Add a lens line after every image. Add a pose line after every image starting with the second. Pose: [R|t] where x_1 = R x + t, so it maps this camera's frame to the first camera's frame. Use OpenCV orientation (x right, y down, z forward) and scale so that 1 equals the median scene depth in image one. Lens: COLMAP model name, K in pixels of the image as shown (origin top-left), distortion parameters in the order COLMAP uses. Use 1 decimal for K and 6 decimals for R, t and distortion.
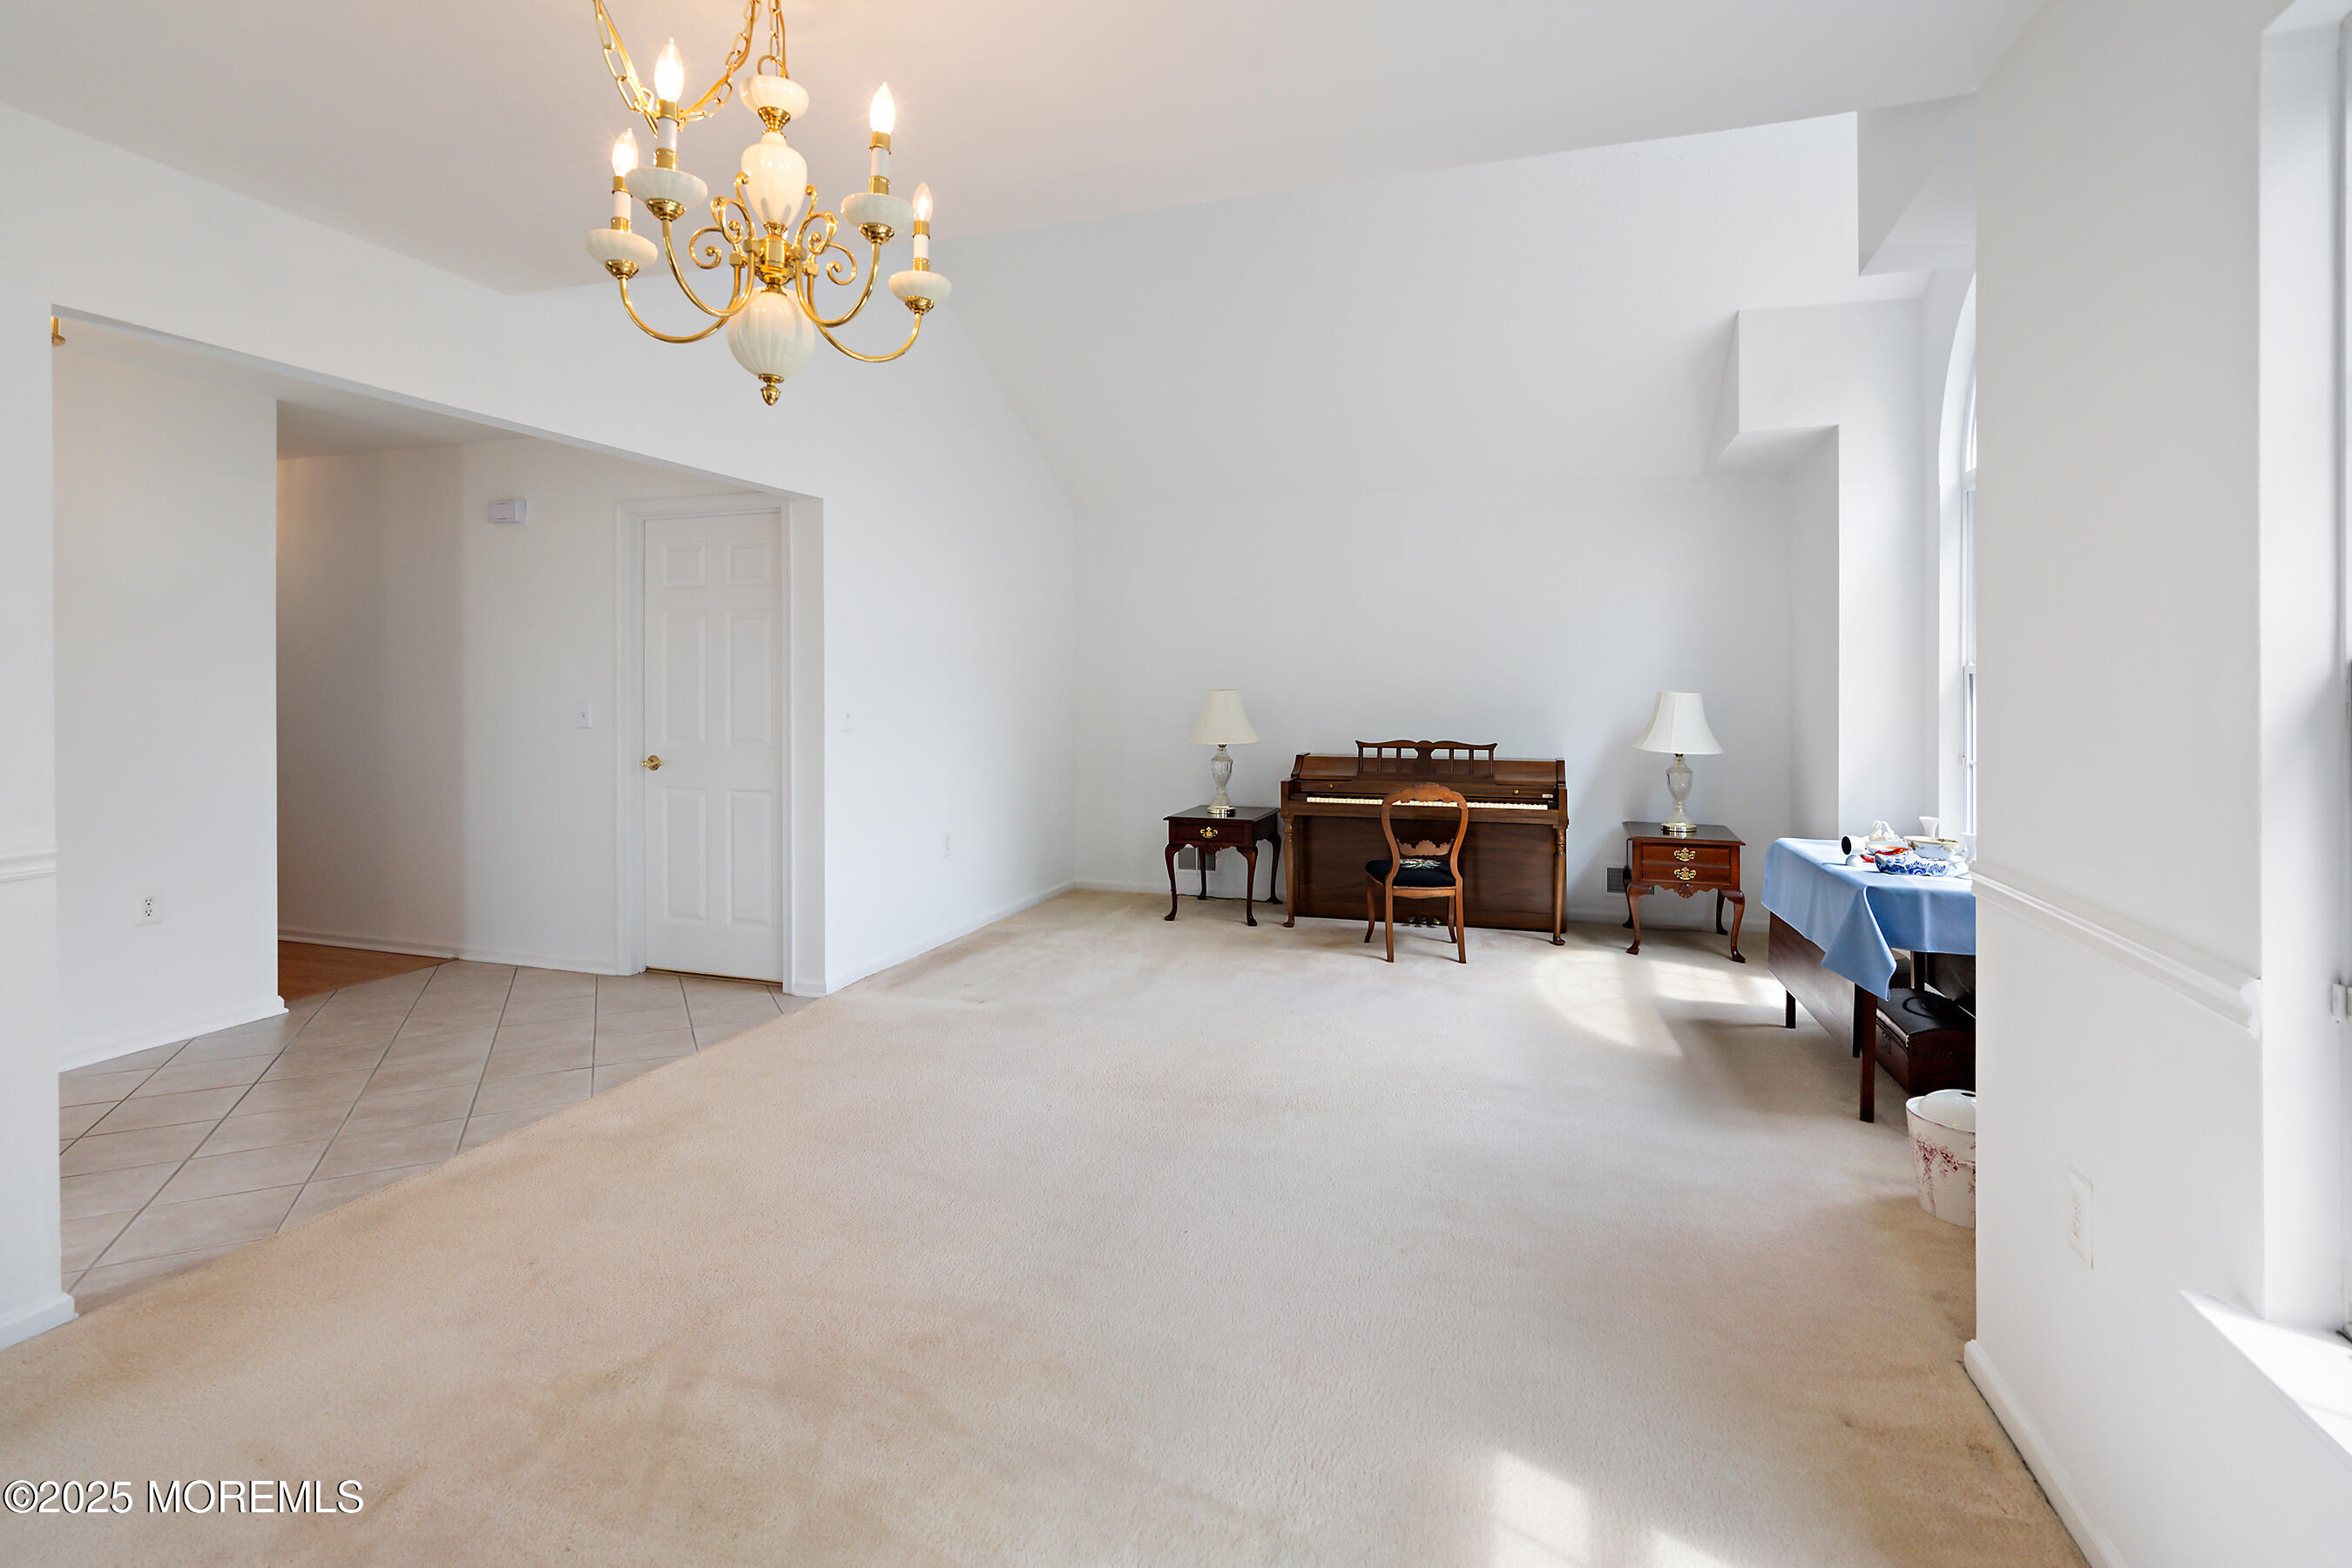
lens RADIAL K [[1179.9, 0, 1180.6], [0, 1179.9, 682.9], [0, 0, 1]] dist [0.042079, -0.001212]
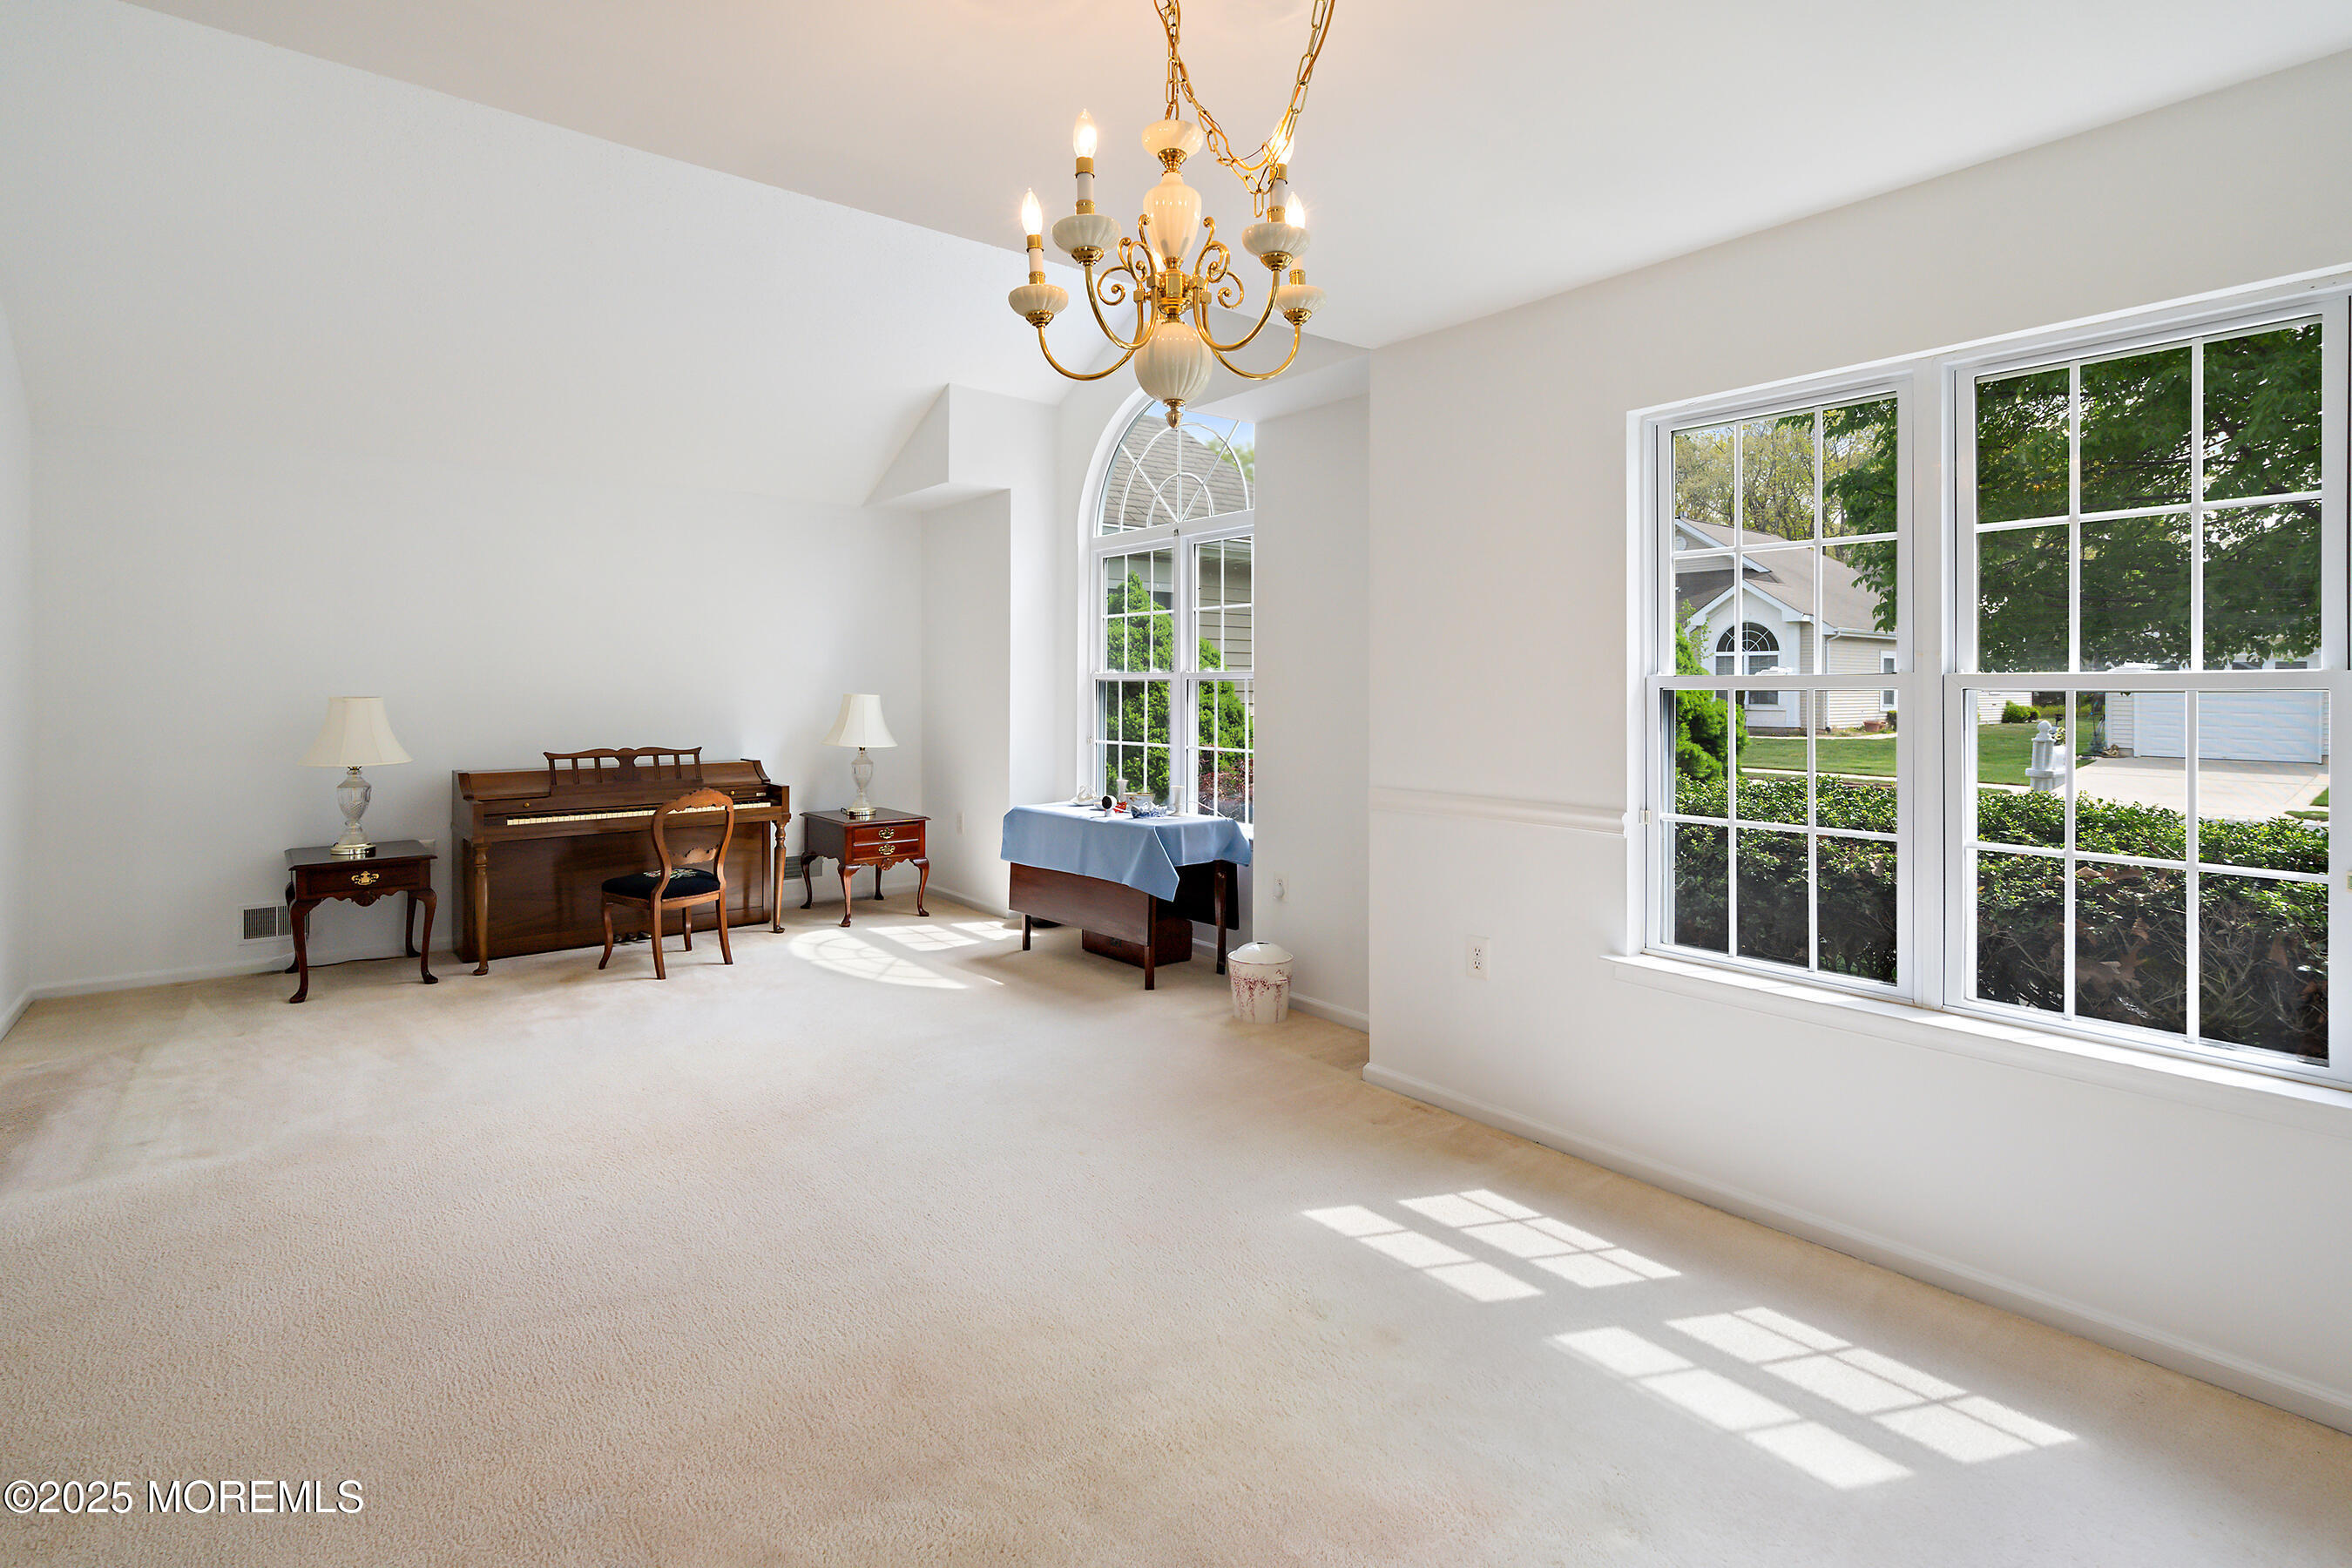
lens RADIAL K [[1179.9, 0, 1180.6], [0, 1179.9, 682.9], [0, 0, 1]] dist [0.042079, -0.001212]
pose [[0.563189, -0.001912, 0.826326, -0.338946], [0.003025, 0.999995, 0.000252, -0.002373], [-0.826322, 0.002357, 0.563192, 0.097898]]
